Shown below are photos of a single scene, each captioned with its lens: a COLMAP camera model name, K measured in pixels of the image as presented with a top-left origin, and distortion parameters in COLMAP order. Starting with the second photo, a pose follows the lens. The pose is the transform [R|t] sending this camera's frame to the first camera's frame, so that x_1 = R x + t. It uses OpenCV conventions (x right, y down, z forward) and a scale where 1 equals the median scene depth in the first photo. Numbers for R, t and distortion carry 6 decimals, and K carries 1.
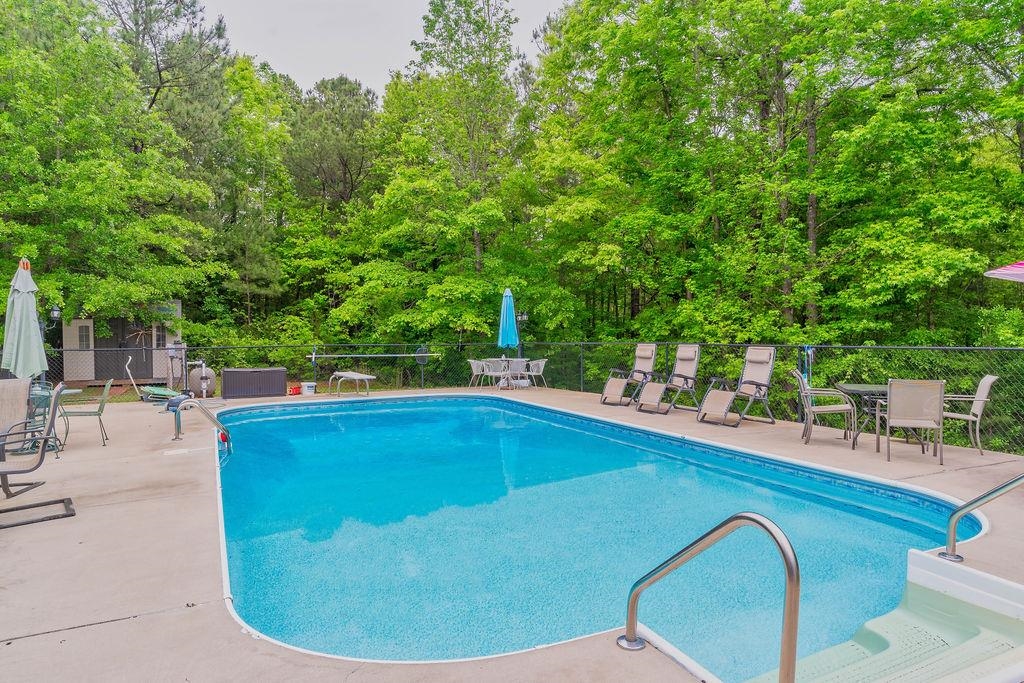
lens RADIAL K [[648.2, 0, 512.0], [0, 648.2, 341.5], [0, 0, 1]] dist [-0.020955, 0.000257]
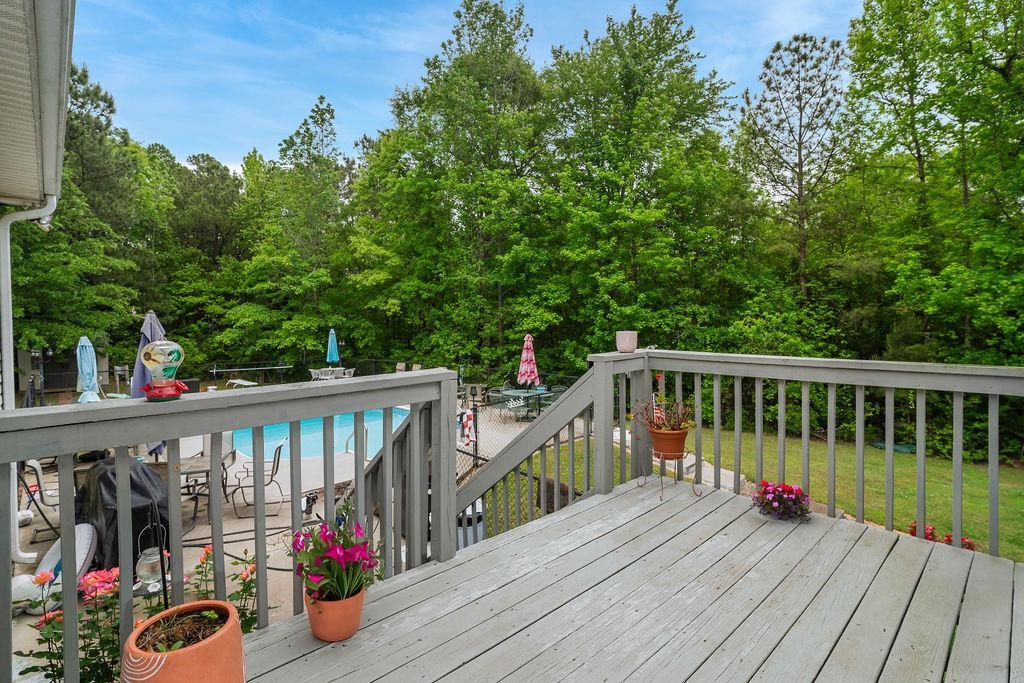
lens RADIAL K [[513.9, 0, 506.2], [0, 513.9, 318.4], [0, 0, 1]] dist [-0.056636, 0.027899]
pose [[0.954679, -0.005254, 0.297592, 0.026578], [0.013740, 0.999556, -0.026430, -0.055107], [-0.297321, 0.029321, 0.954327, -0.396196]]
